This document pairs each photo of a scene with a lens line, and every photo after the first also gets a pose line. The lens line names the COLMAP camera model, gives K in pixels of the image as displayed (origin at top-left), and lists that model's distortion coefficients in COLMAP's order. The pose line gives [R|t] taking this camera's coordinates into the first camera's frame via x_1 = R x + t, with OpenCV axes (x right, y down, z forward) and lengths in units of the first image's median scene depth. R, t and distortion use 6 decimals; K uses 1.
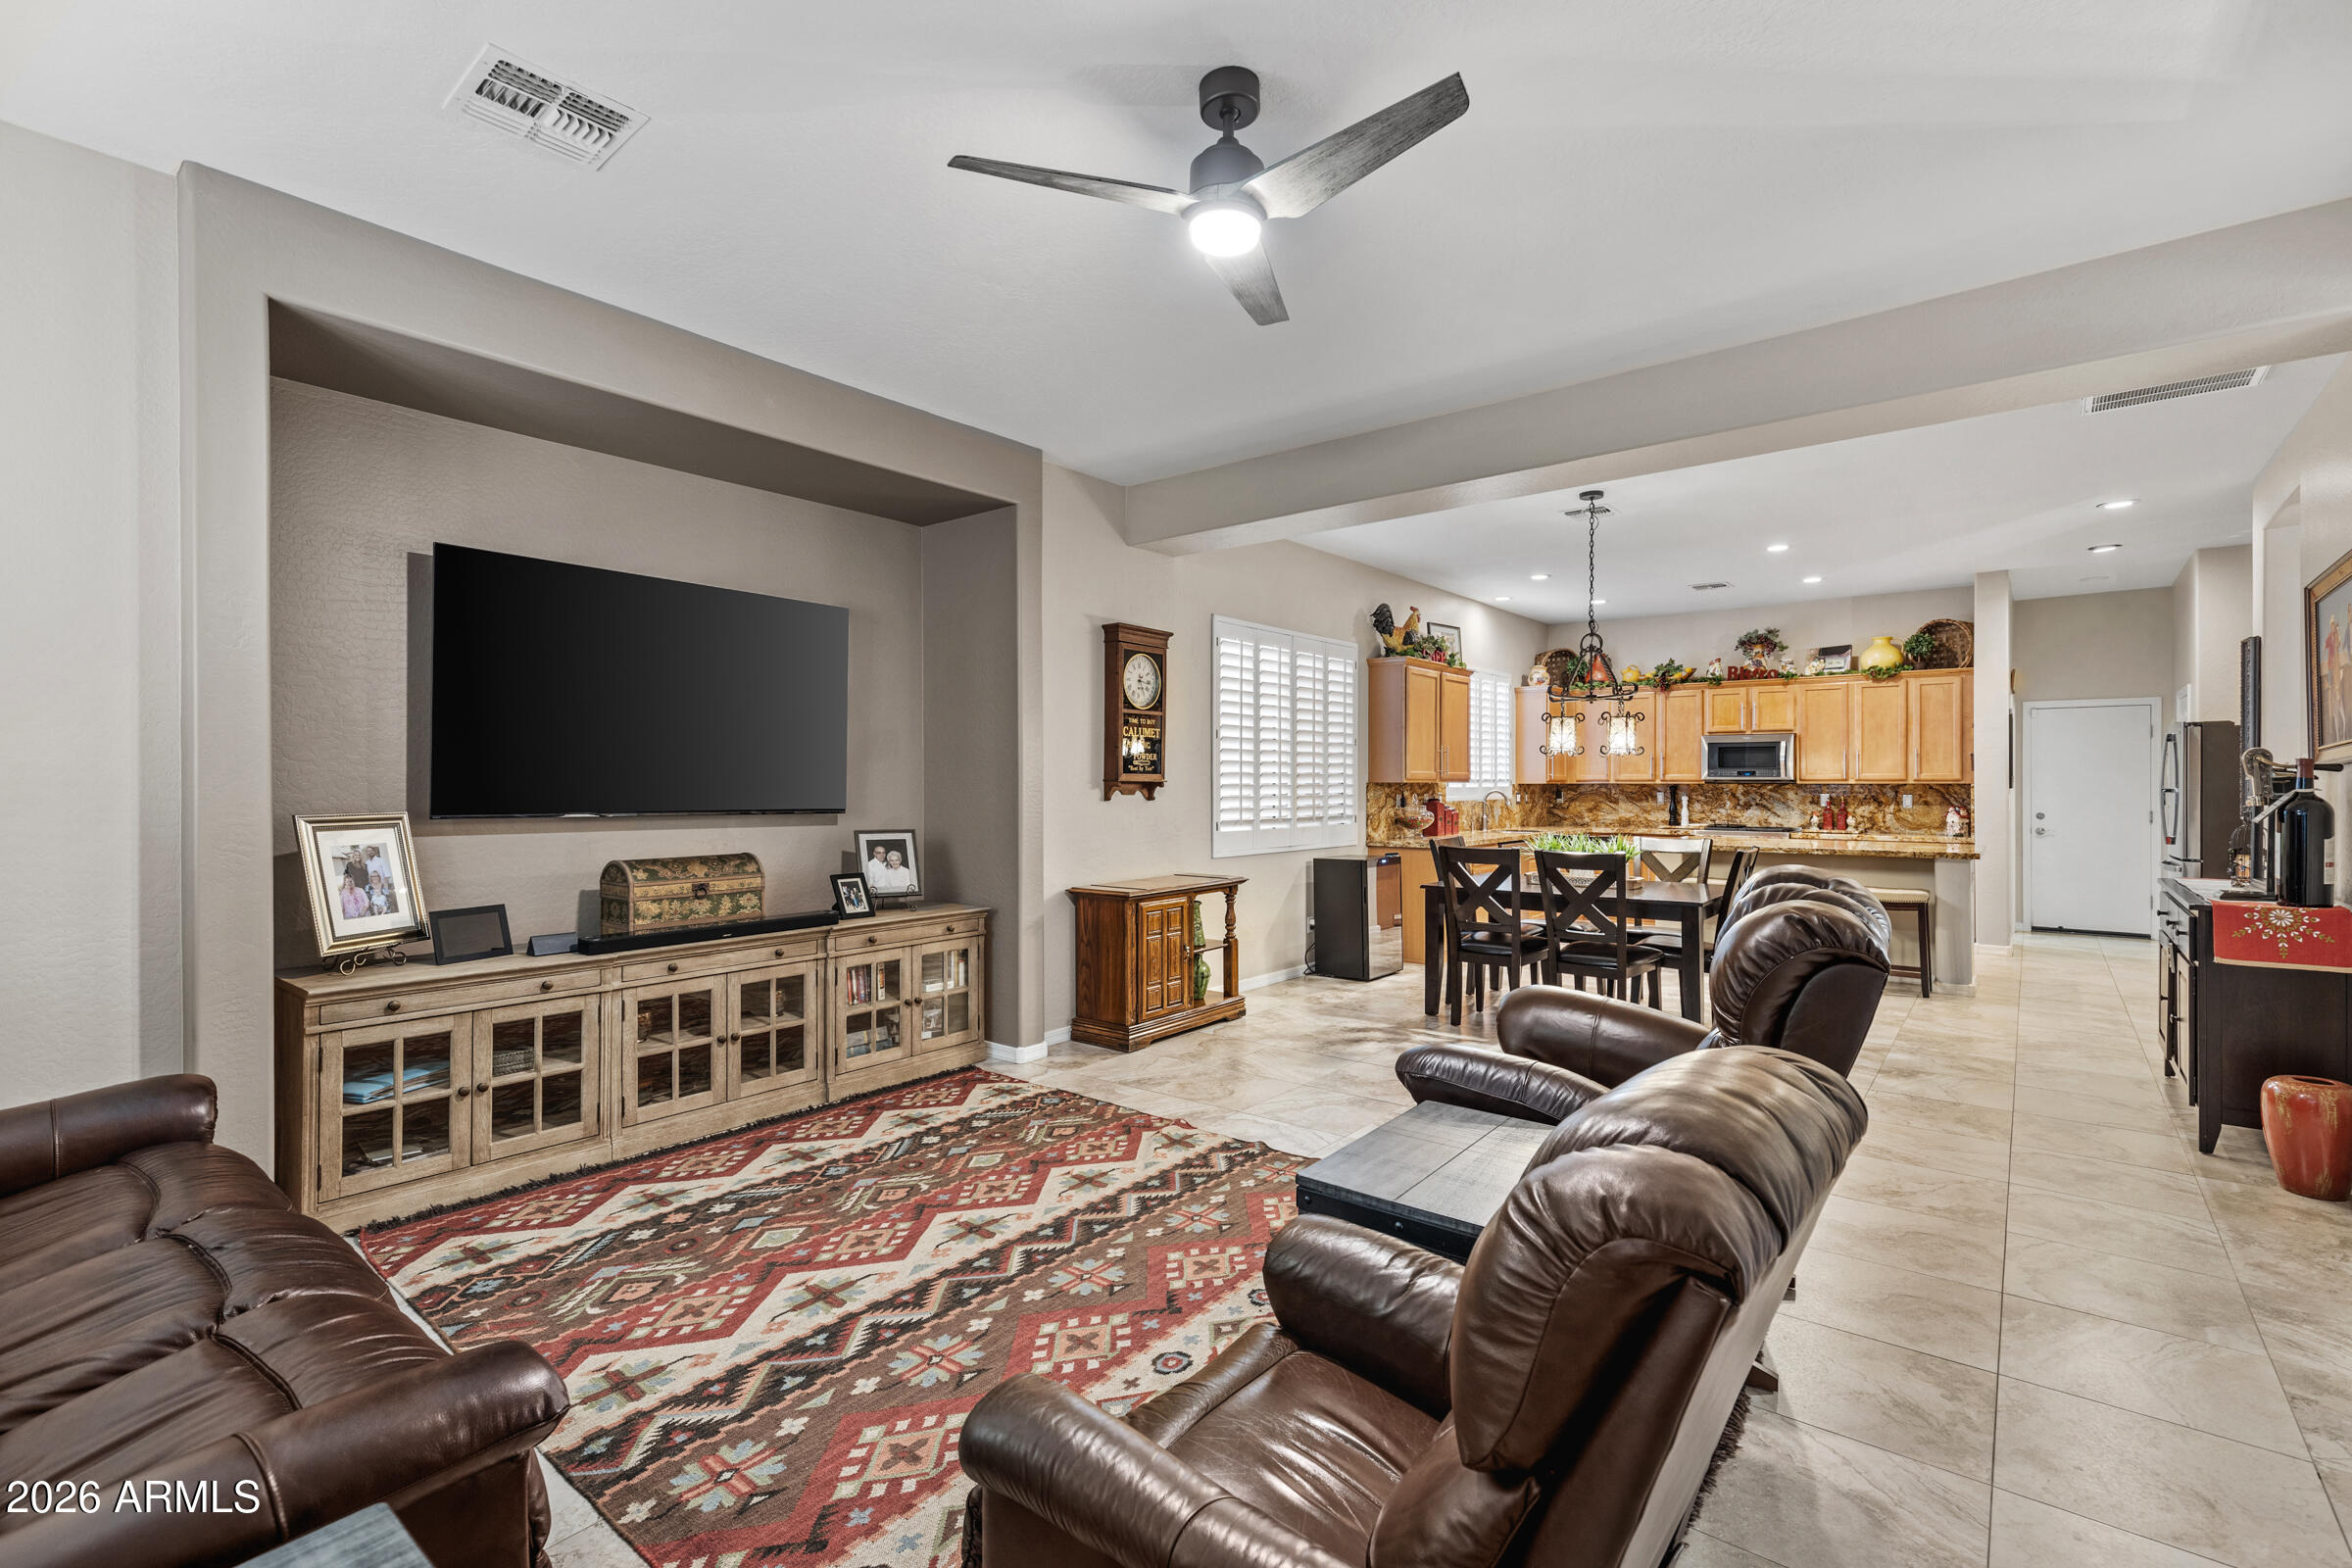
lens RADIAL K [[1060.4, 0, 1184.8], [0, 1060.4, 787.6], [0, 0, 1]] dist [0.012843, 0.001071]
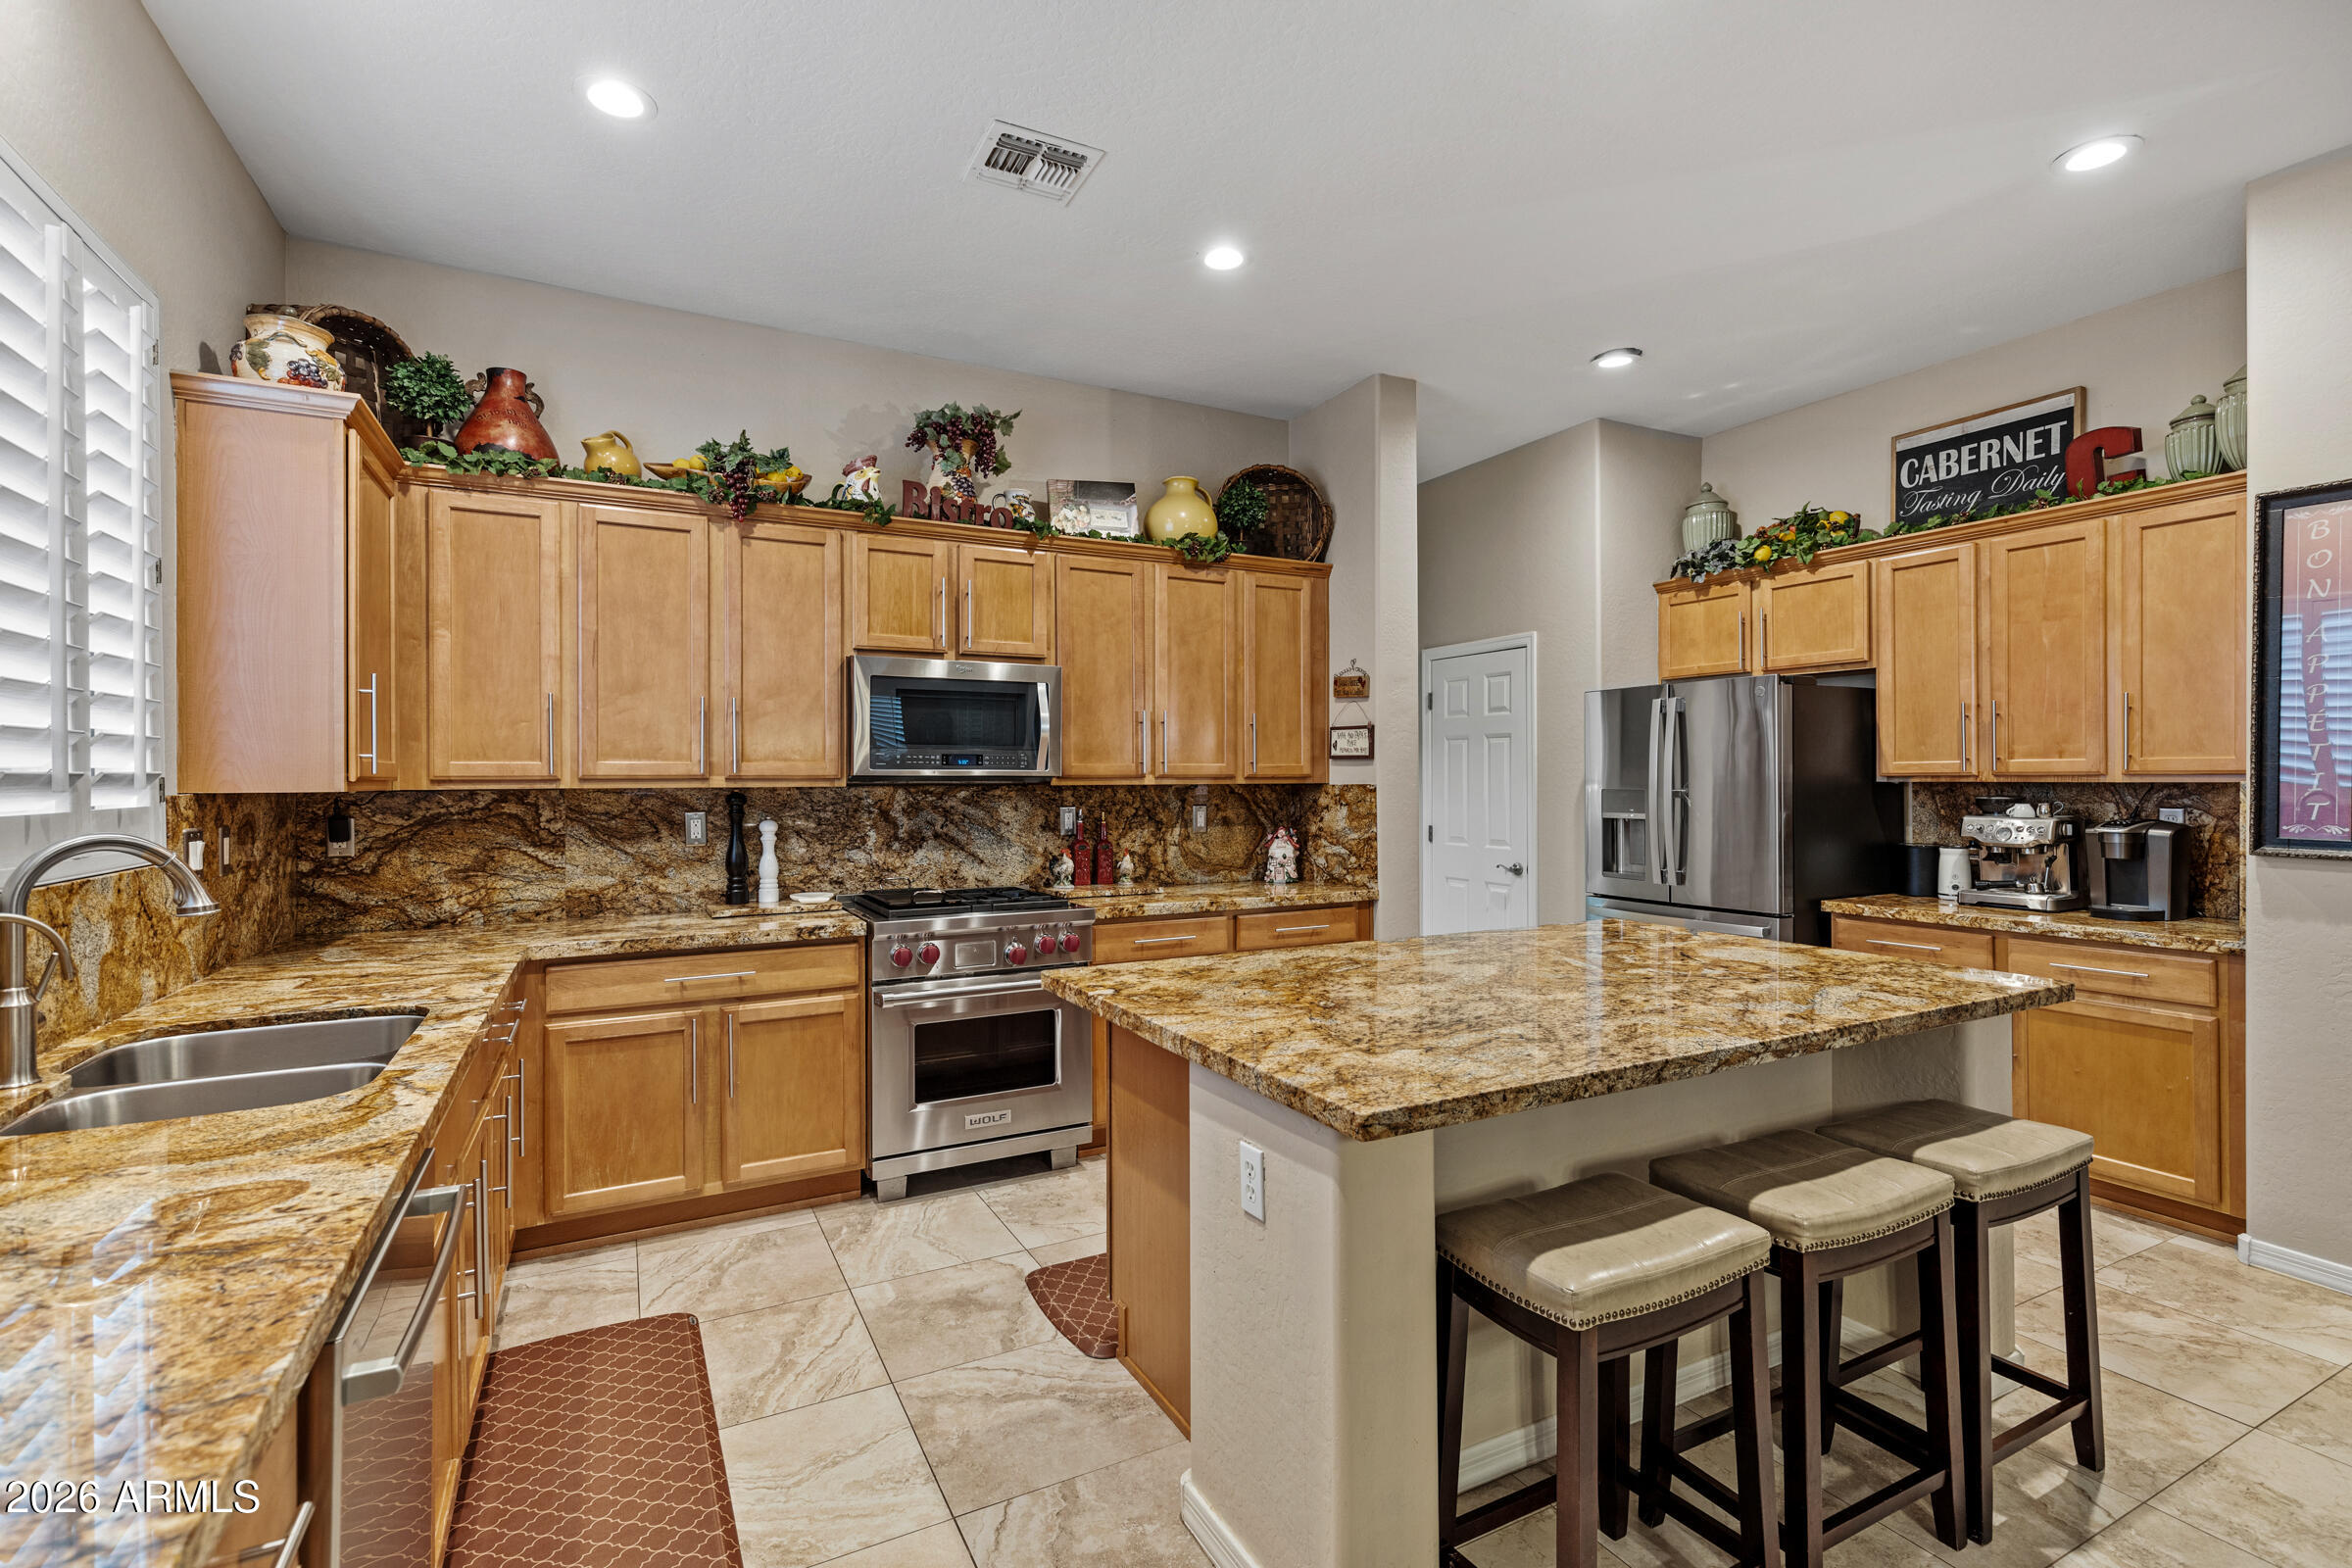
lens RADIAL K [[1060.4, 0, 1169.0], [0, 1060.4, 782.9], [0, 0, 1]] dist [0.012843, 0.001071]
pose [[0.407010, -0.003477, 0.913417, 0.198760], [0.010566, 0.999944, -0.000902, -0.003667], [-0.913363, 0.010018, 0.407024, 0.754983]]
